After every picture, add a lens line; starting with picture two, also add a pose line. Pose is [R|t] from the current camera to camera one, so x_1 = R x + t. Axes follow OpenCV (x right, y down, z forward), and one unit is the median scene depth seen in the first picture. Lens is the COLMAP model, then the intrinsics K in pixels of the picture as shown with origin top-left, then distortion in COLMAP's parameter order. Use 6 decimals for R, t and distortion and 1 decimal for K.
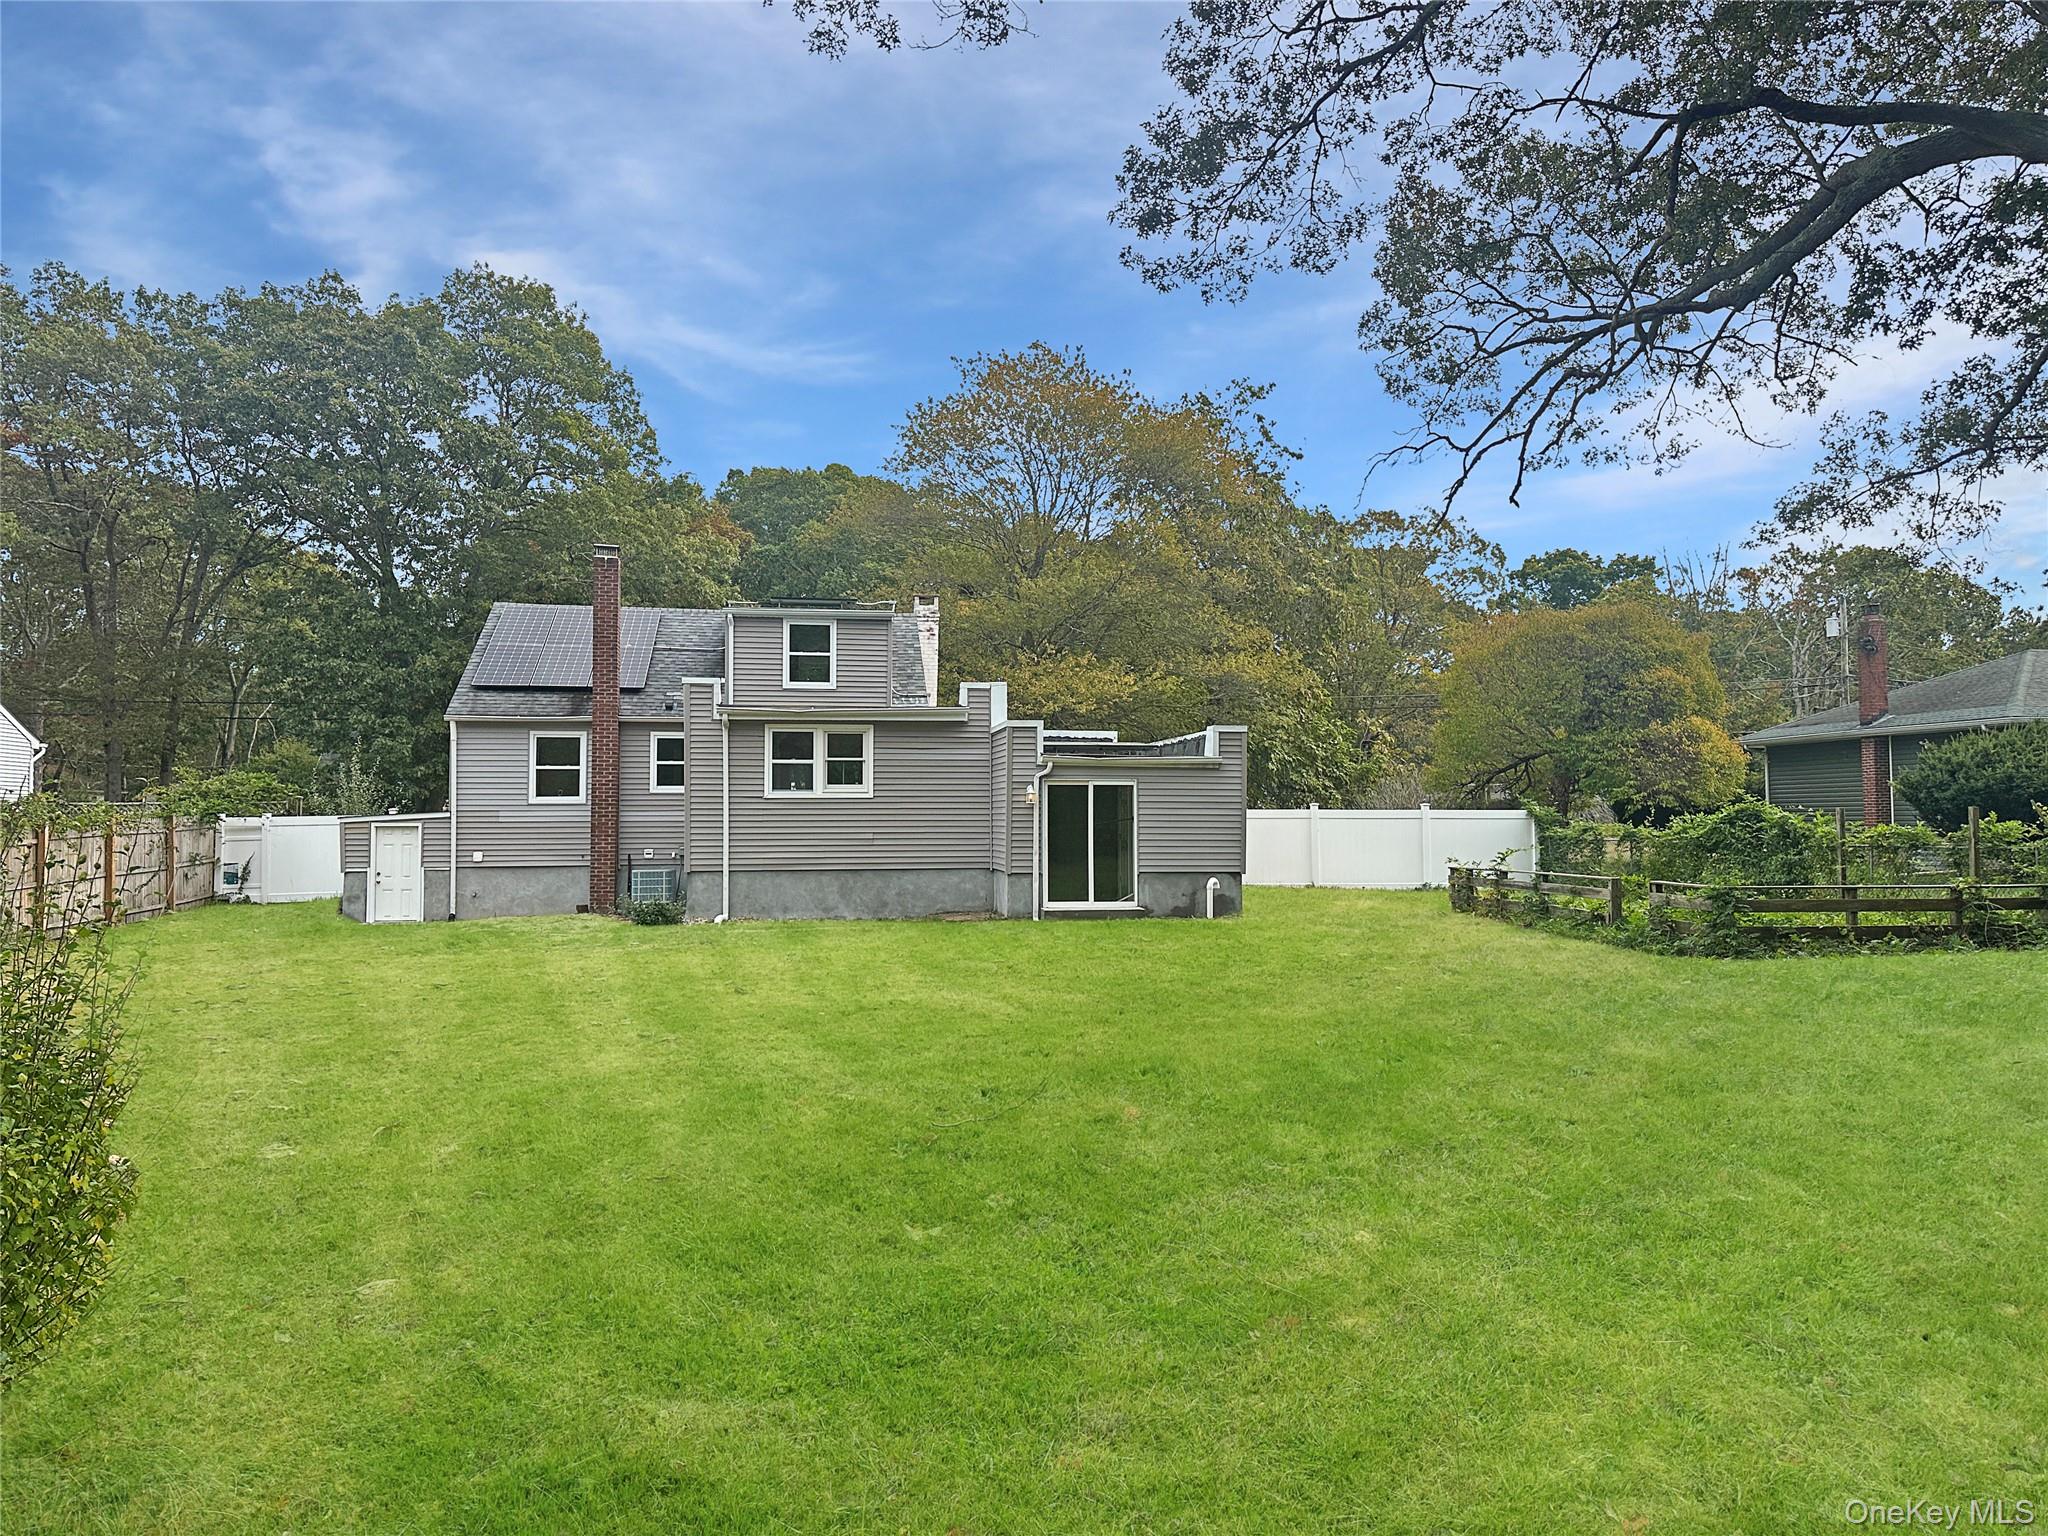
lens RADIAL K [[1448.5, 0, 1025.4], [0, 1448.5, 754.3], [0, 0, 1]] dist [0.079942, -0.093956]
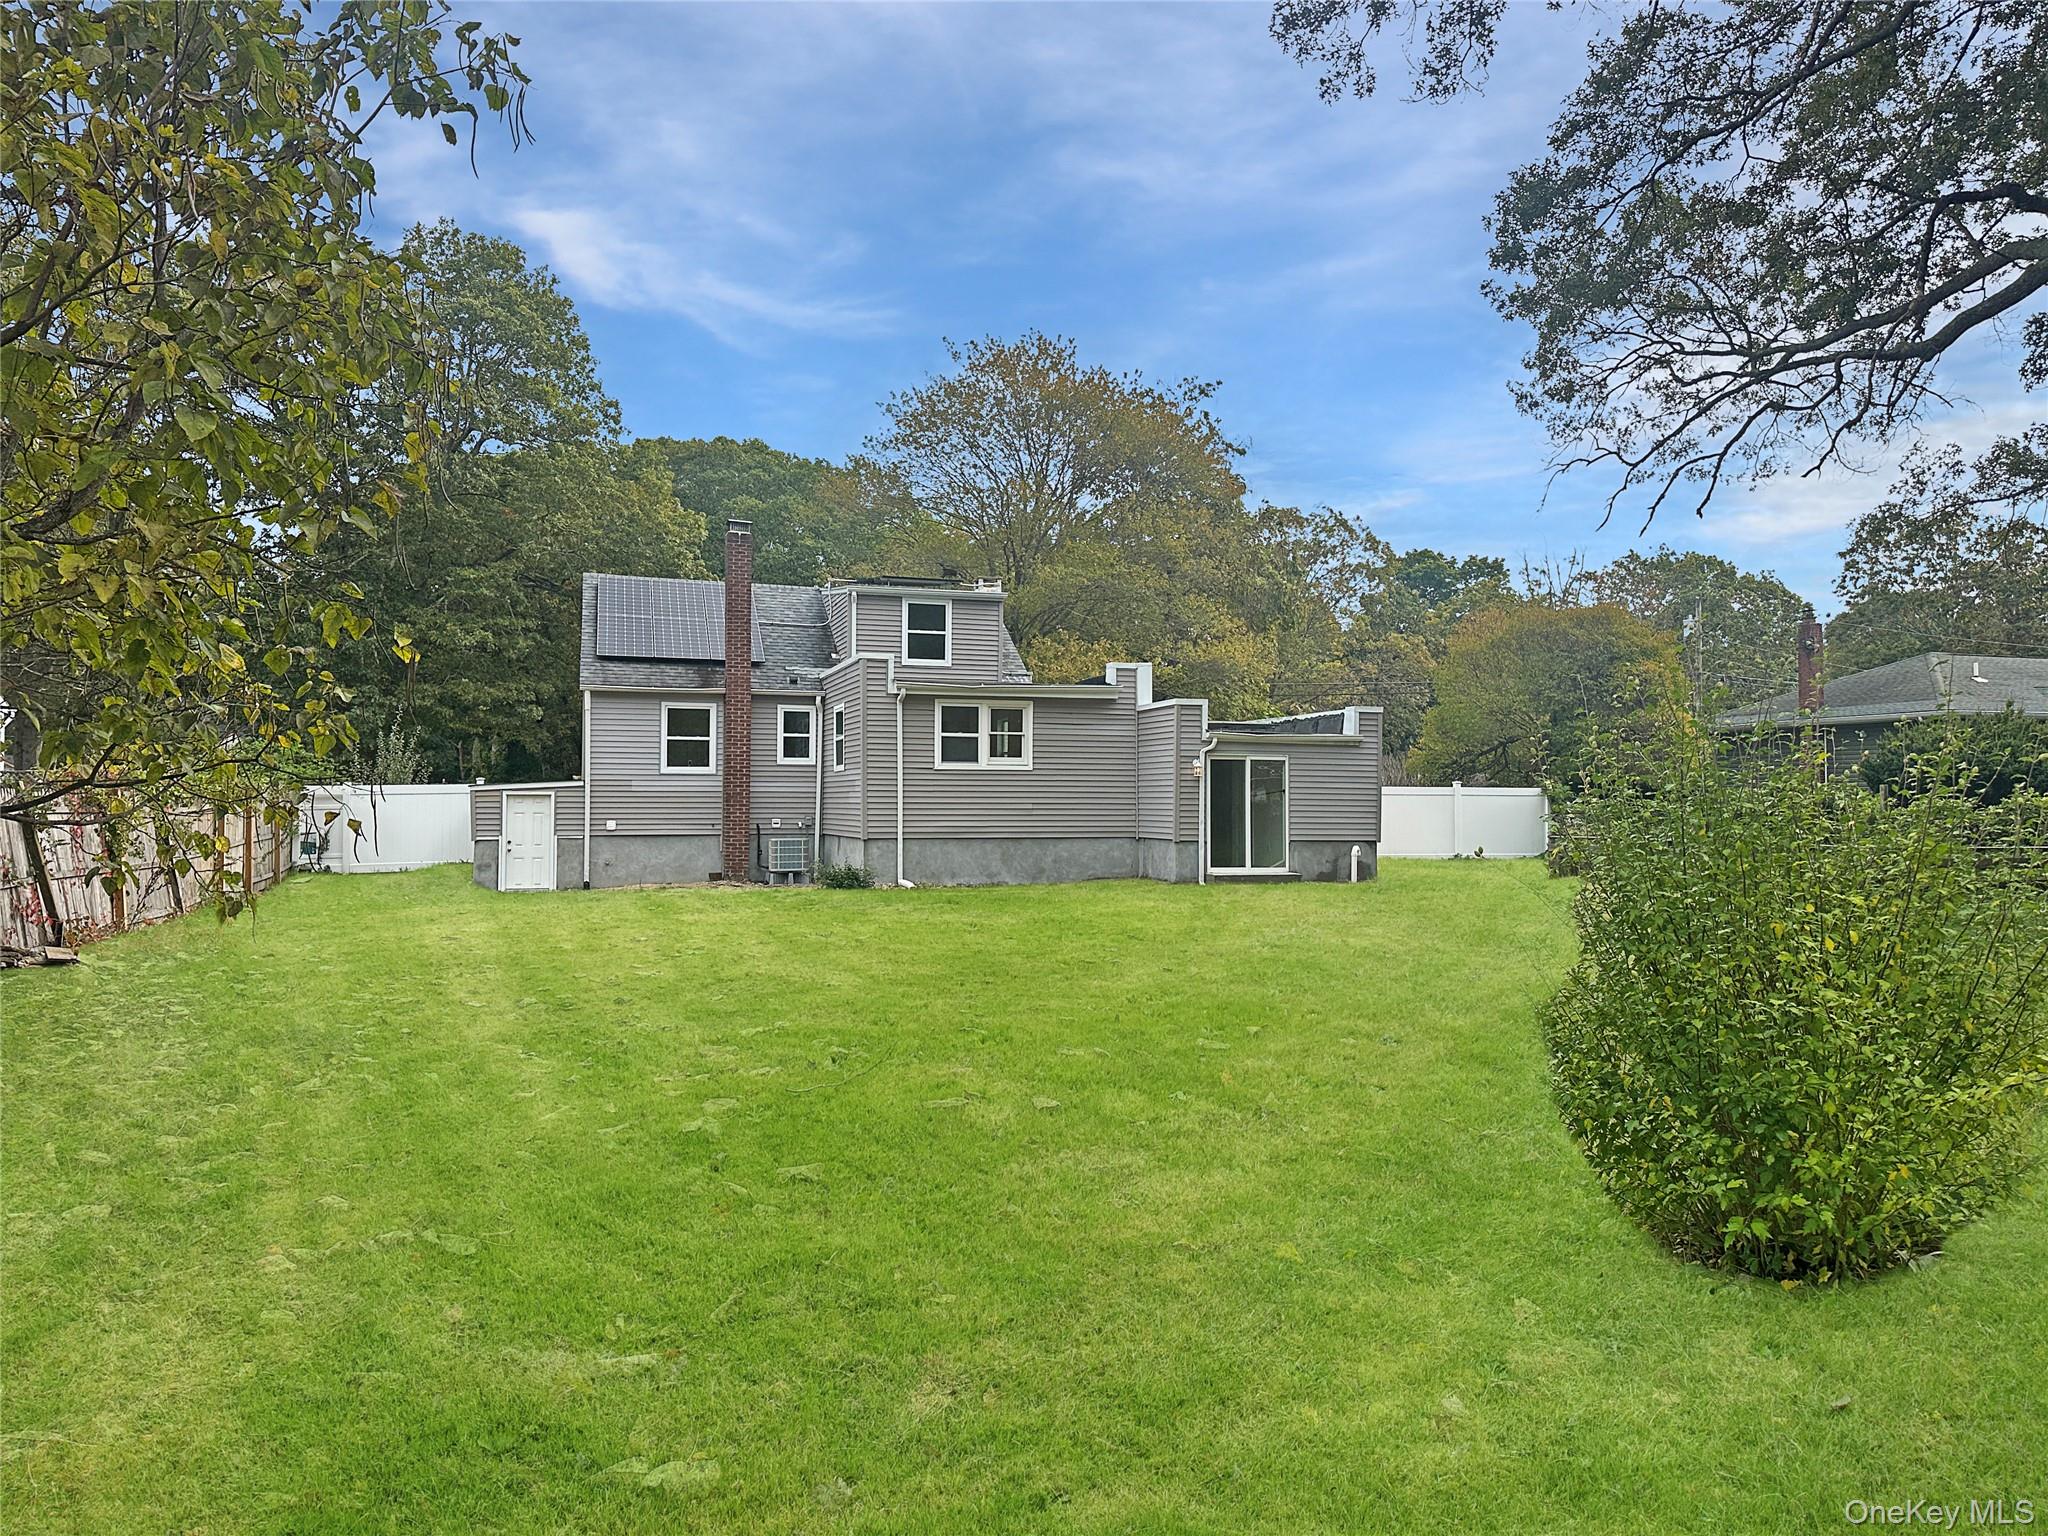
lens RADIAL K [[1433.5, 0, 1030.7], [0, 1433.5, 768.4], [0, 0, 1]] dist [0.081862, -0.083625]
pose [[0.988725, 0.009154, 0.149465, -0.235263], [-0.012412, 0.999705, 0.020883, 0.006089], [-0.149230, -0.022503, 0.988546, -0.030206]]
